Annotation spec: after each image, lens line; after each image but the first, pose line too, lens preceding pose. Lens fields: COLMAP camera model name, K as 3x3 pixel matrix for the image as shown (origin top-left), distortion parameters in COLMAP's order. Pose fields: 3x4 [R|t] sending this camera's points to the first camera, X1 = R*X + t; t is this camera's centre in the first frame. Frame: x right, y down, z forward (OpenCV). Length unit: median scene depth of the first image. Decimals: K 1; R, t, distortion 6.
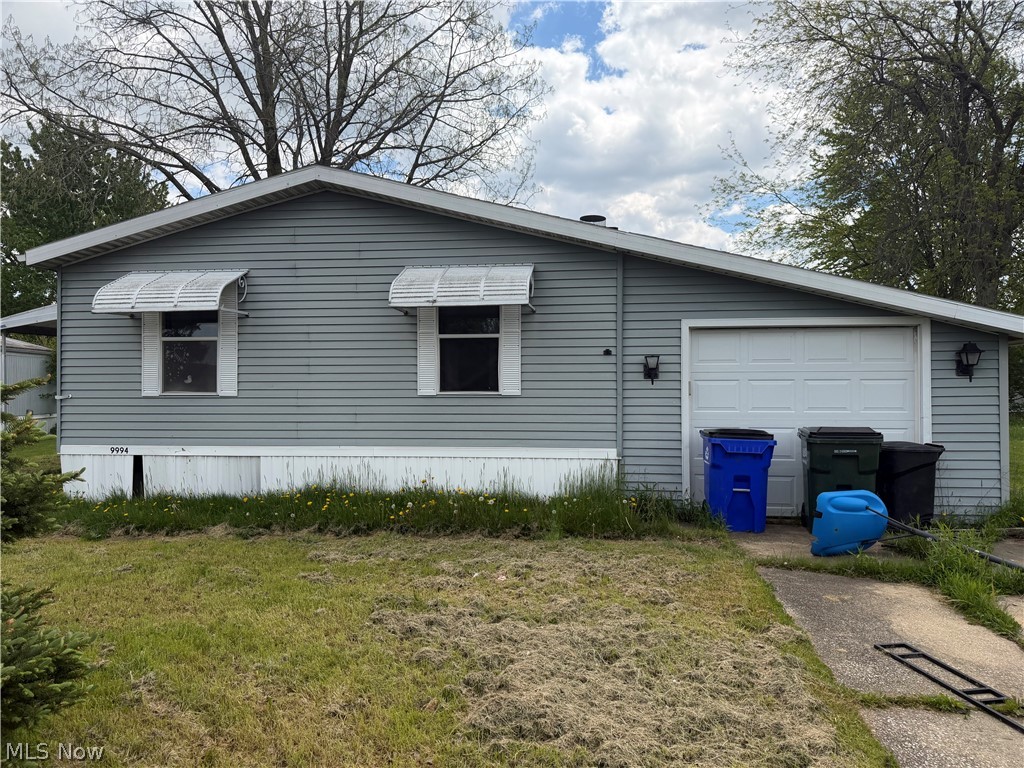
lens RADIAL K [[679.5, 0, 512.3], [0, 679.5, 382.2], [0, 0, 1]] dist [0.047747, 0.000038]
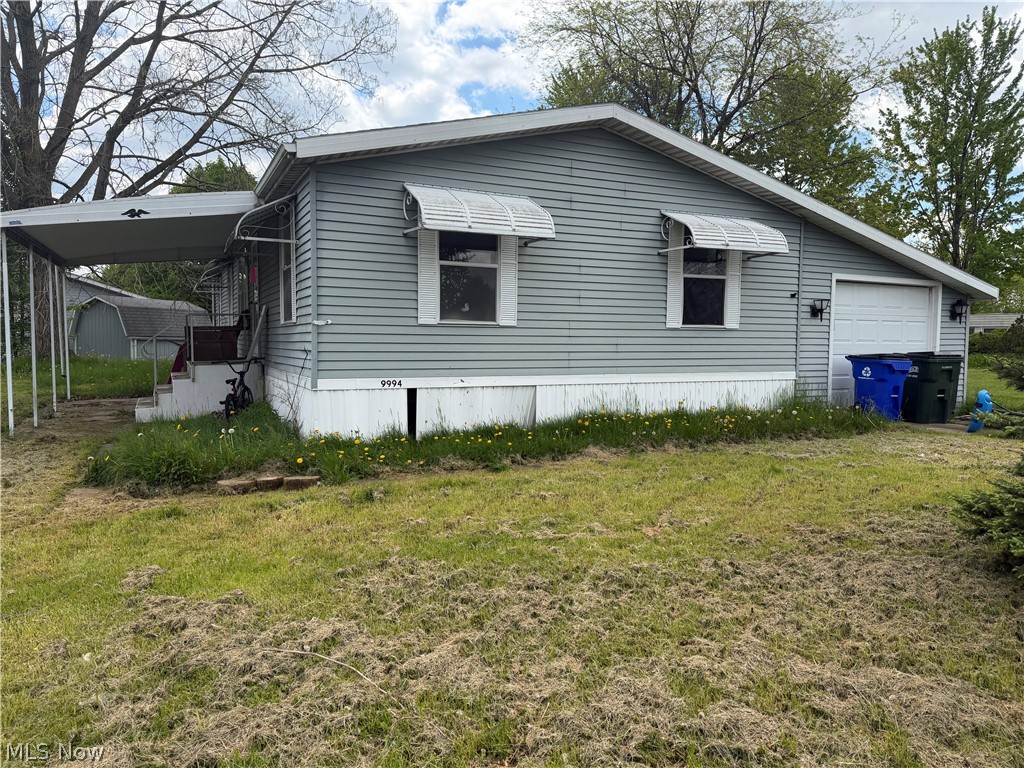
lens RADIAL K [[723.3, 0, 512.6], [0, 723.3, 388.6], [0, 0, 1]] dist [0.005481, -0.003481]
pose [[0.846345, -0.032450, 0.531645, -0.979919], [-0.027092, 0.994228, 0.103814, 0.002078], [-0.531945, -0.102265, 0.840581, 0.115536]]
